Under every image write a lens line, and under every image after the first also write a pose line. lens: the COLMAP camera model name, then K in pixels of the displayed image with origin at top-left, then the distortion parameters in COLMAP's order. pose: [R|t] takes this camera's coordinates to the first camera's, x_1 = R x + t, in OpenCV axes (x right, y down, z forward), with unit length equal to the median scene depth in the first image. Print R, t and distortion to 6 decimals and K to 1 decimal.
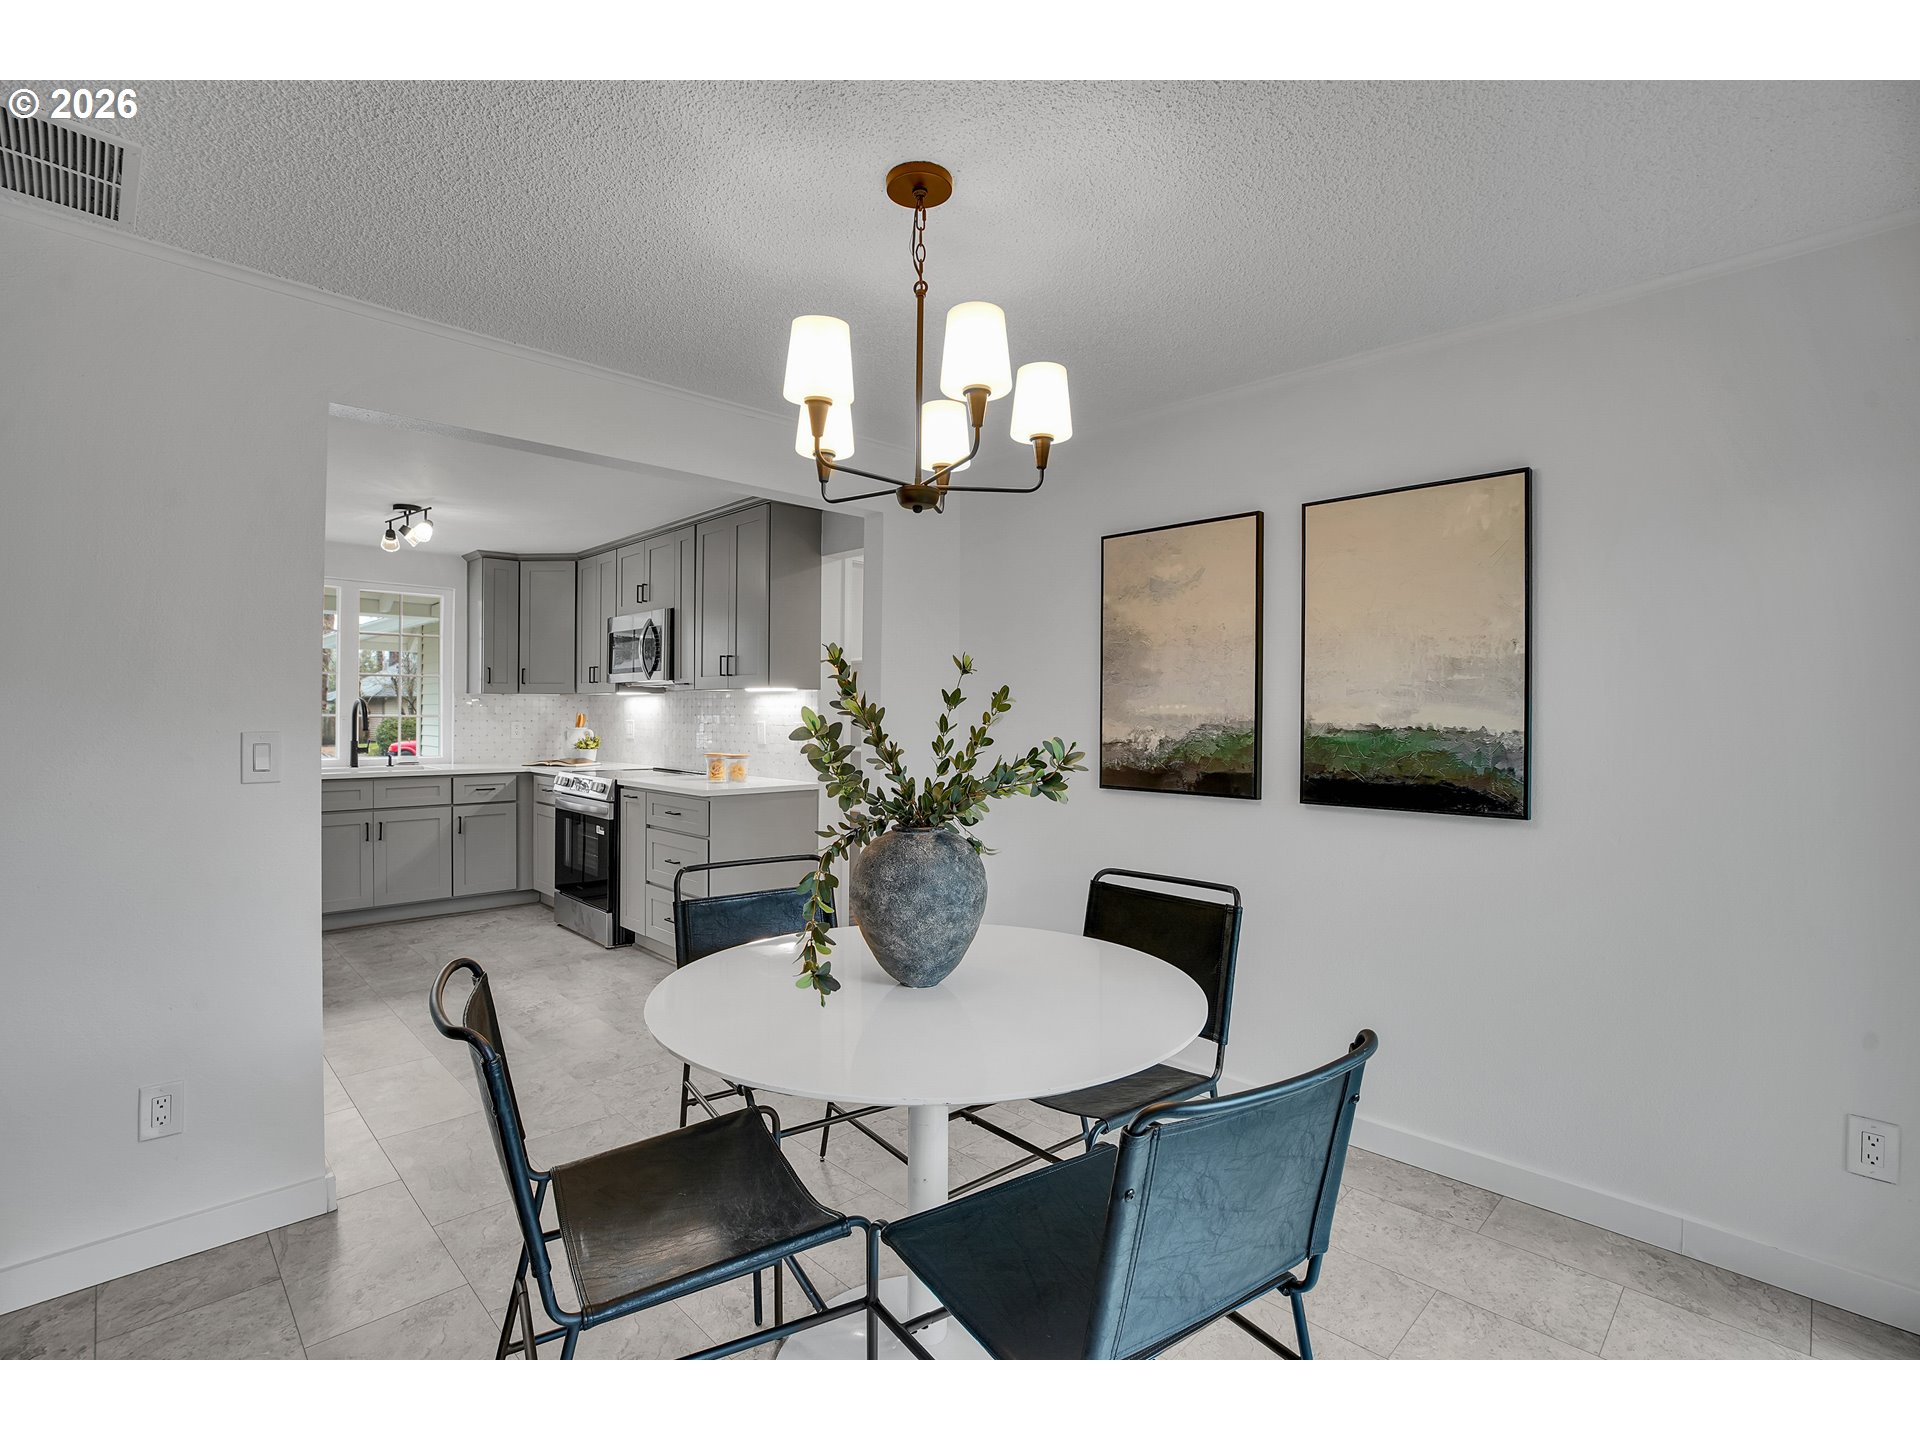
lens RADIAL K [[893.9, 0, 949.3], [0, 893.9, 711.4], [0, 0, 1]] dist [-0.038409, 0.005362]
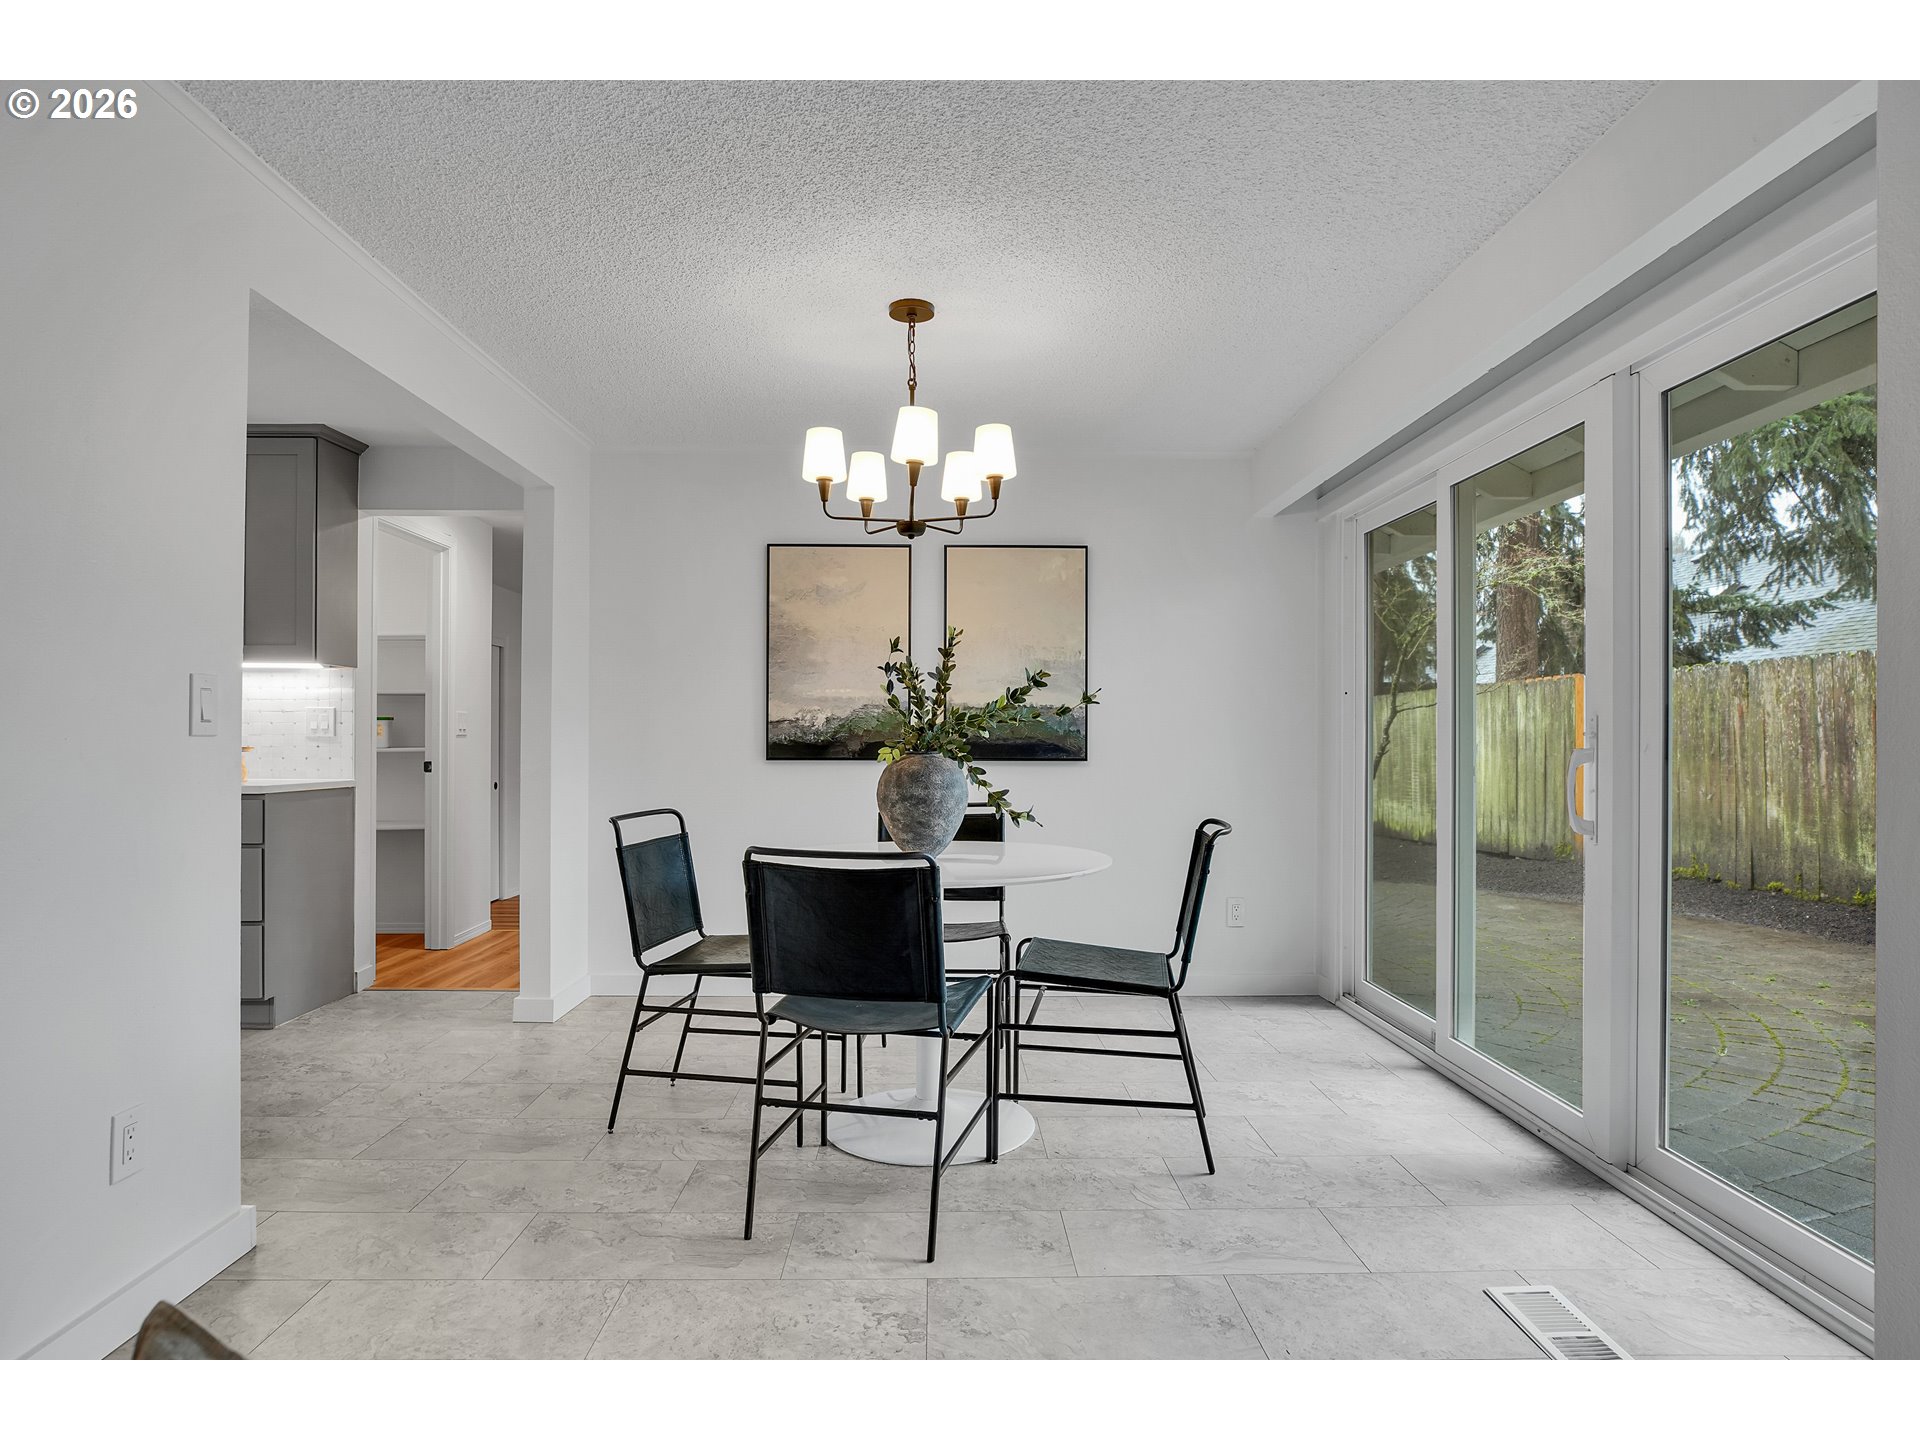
lens RADIAL K [[1063.7, 0, 963.9], [0, 1063.7, 736.8], [0, 0, 1]] dist [-0.028875, -0.000664]
pose [[0.683099, -0.000848, 0.730325, -0.458151], [-0.001184, 0.999997, 0.002269, 0.035669], [-0.730325, -0.002415, 0.683096, -0.091494]]
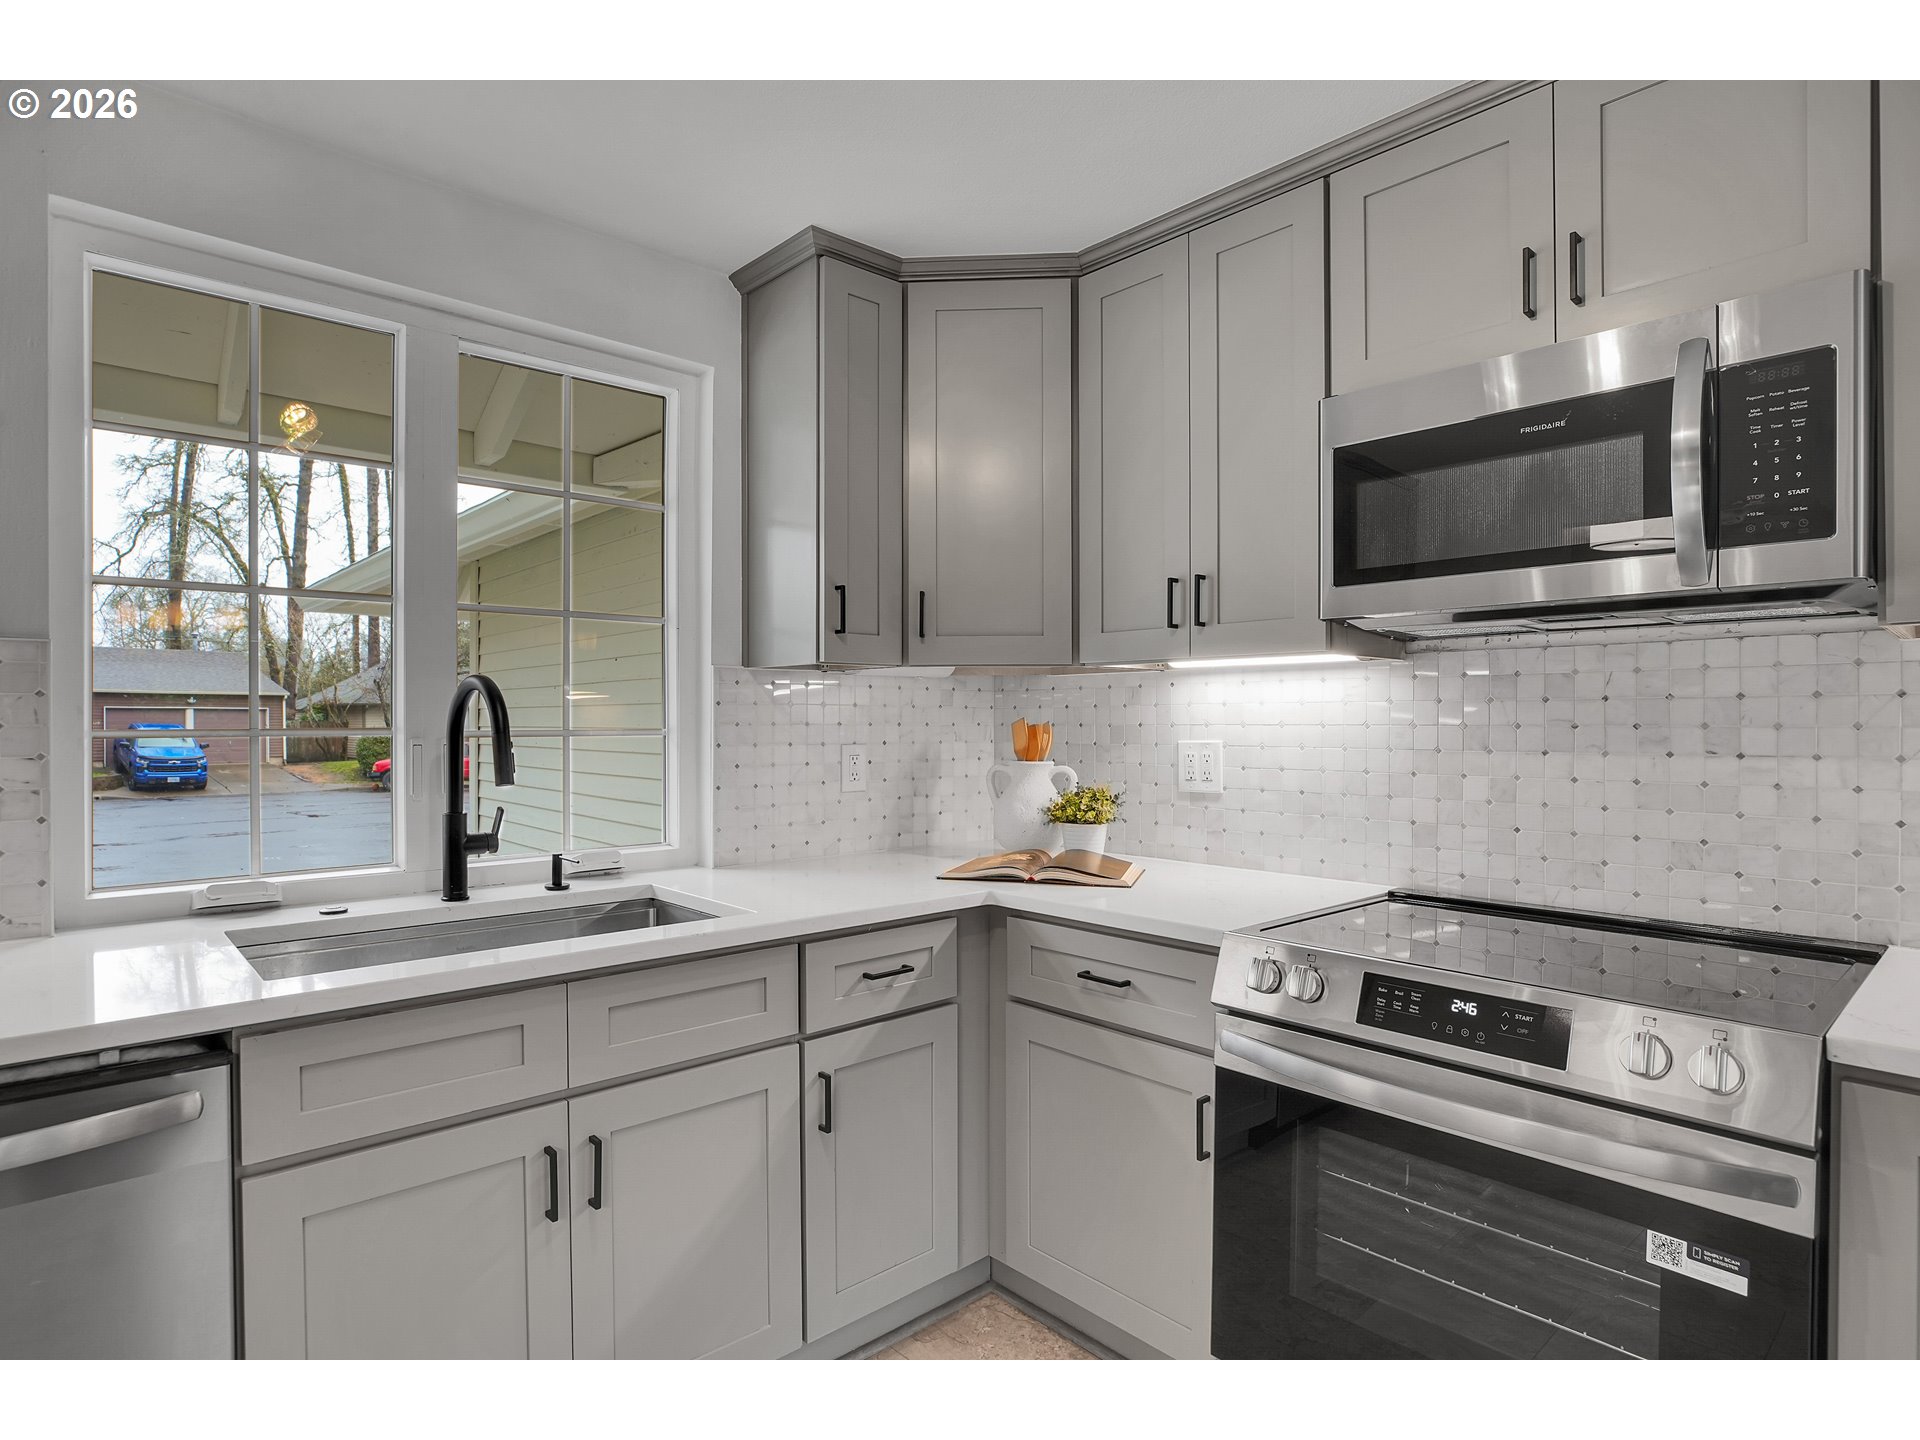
lens RADIAL K [[1012.5, 0, 942.1], [0, 1012.5, 727.6], [0, 0, 1]] dist [-0.032389, 0.010660]
pose [[0.999119, -0.004782, -0.041693, -0.567023], [0.005151, 0.999949, 0.008742, 0.000710], [0.041649, -0.008949, 0.999092, 0.755439]]
